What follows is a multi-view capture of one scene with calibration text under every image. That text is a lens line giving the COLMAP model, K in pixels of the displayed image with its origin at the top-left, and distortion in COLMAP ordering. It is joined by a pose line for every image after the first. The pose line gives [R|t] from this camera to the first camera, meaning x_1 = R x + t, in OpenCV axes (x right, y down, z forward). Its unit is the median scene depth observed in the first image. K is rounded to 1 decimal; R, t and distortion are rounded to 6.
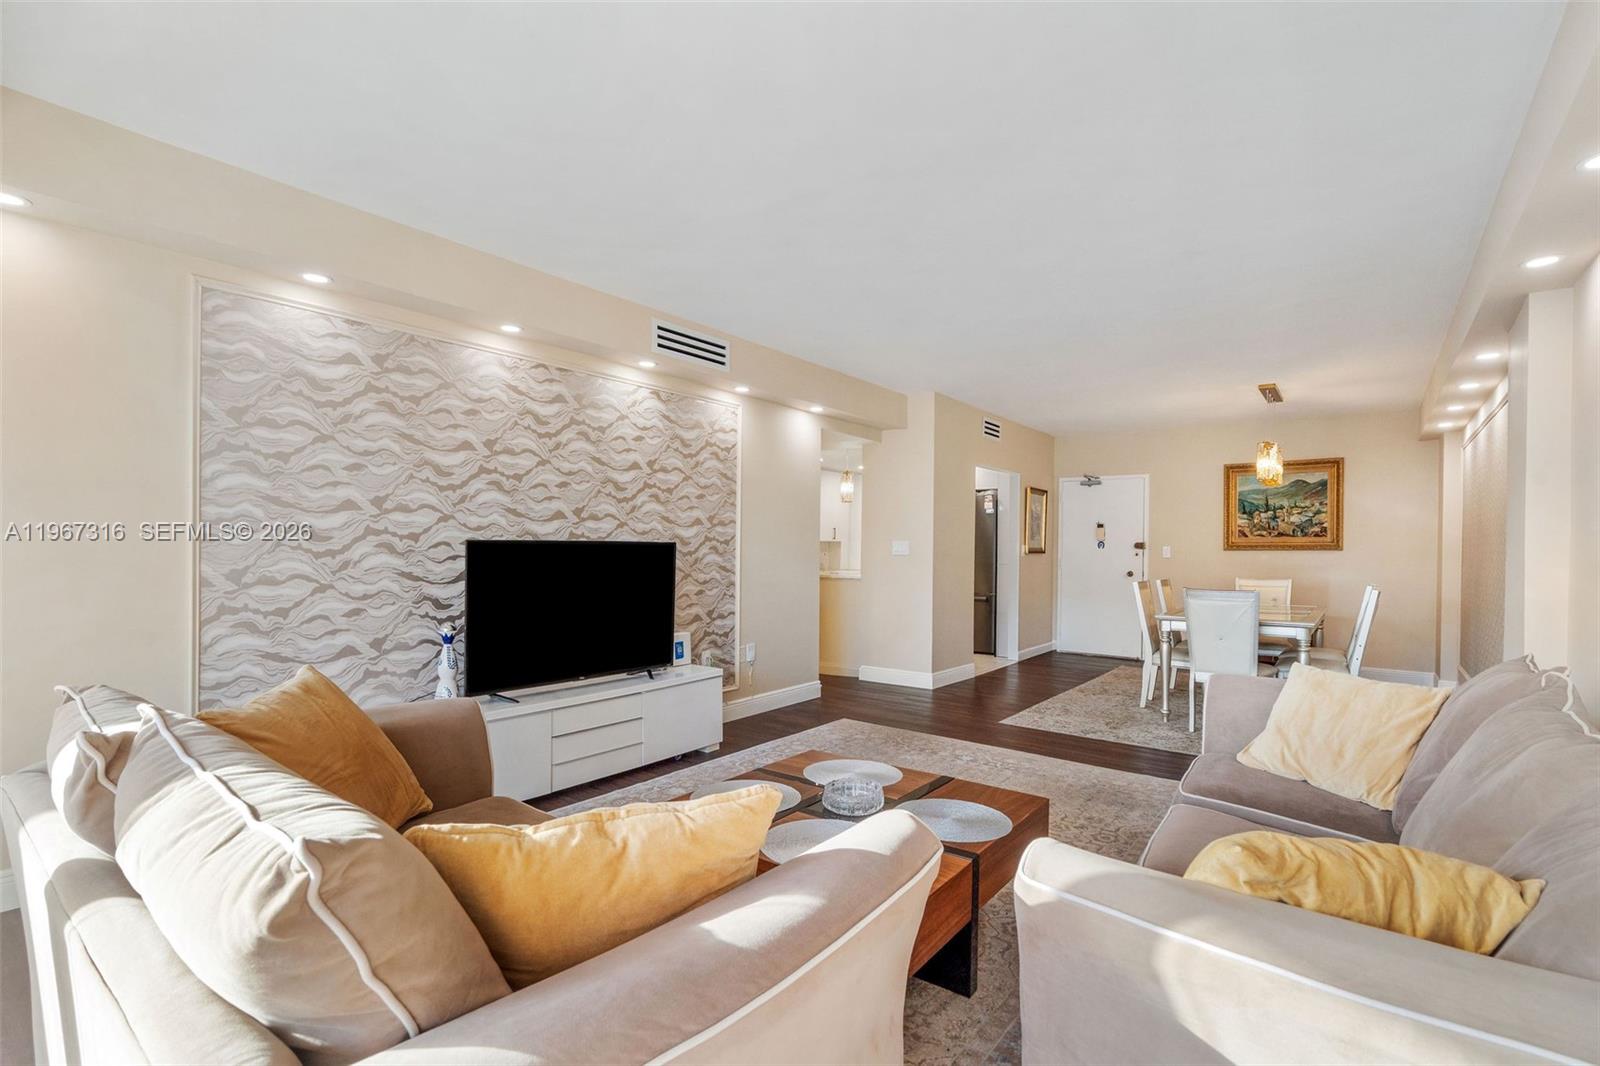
lens RADIAL K [[754.4, 0, 818.8], [0, 754.4, 551.7], [0, 0, 1]] dist [0.001884, 0.000659]
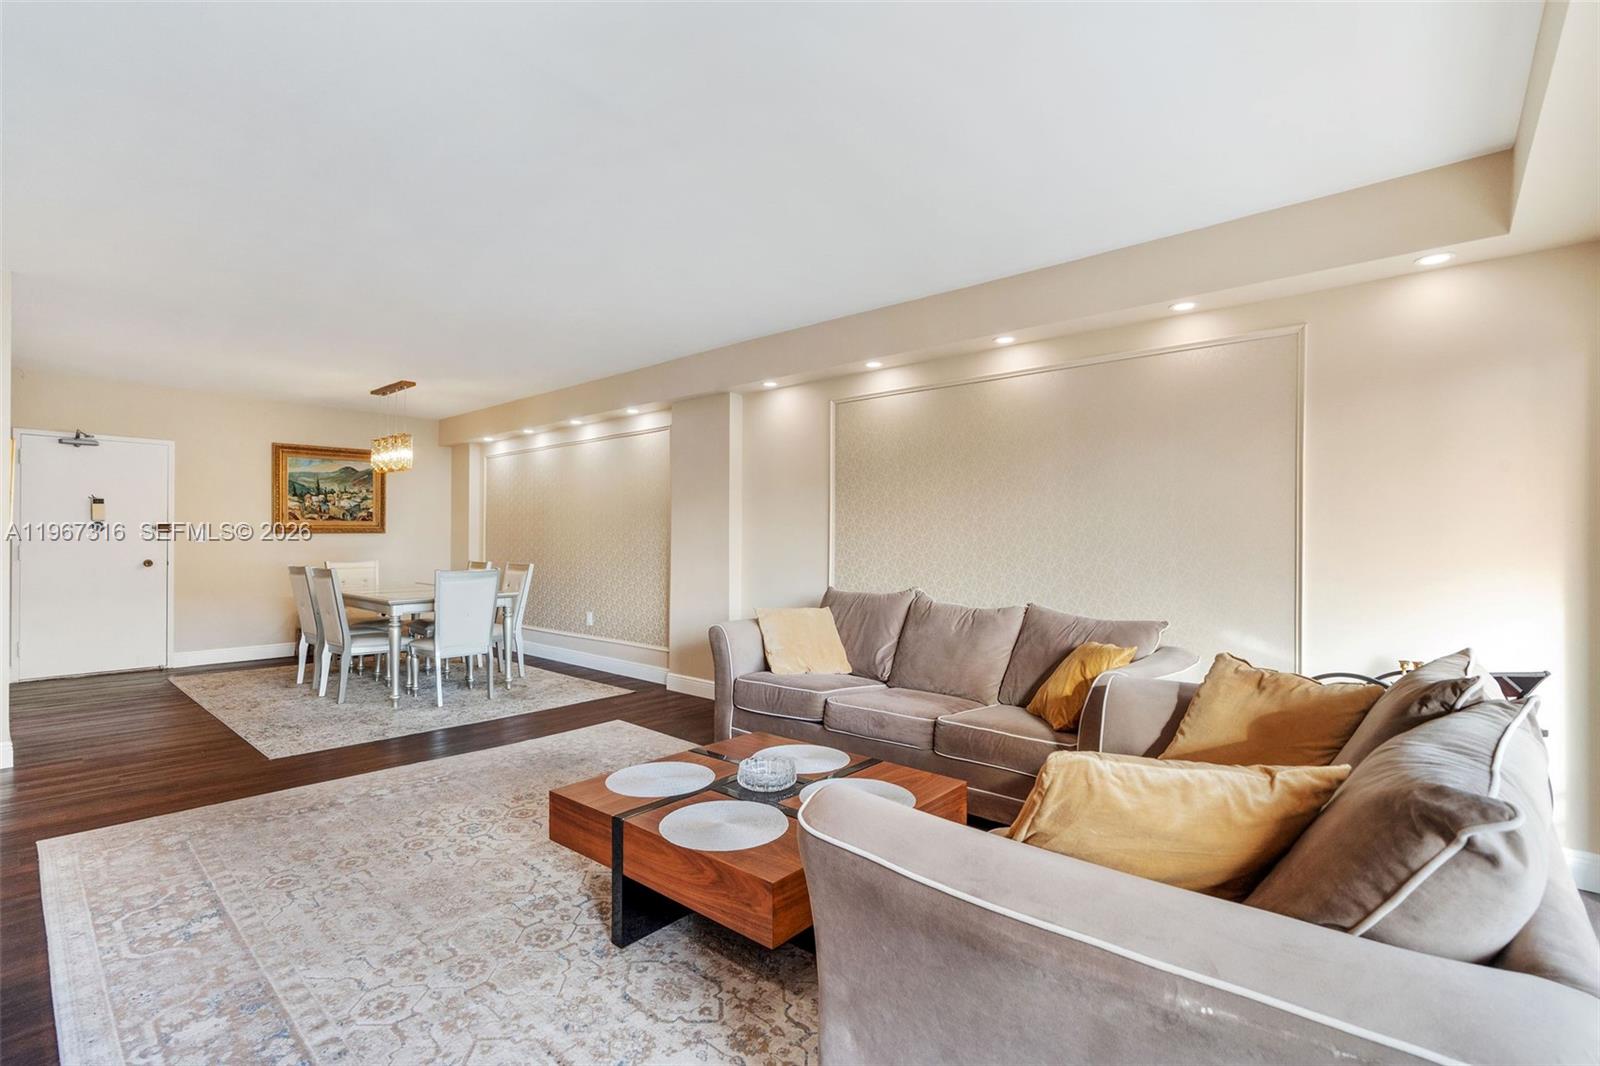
lens RADIAL K [[714.1, 0, 789.6], [0, 714.1, 536.5], [0, 0, 1]] dist [-0.000240, 0.000389]
pose [[0.099438, -0.007769, 0.995013, -0.304475], [0.001669, 0.999969, 0.007641, -0.003837], [-0.995042, 0.000900, 0.099448, 0.282674]]
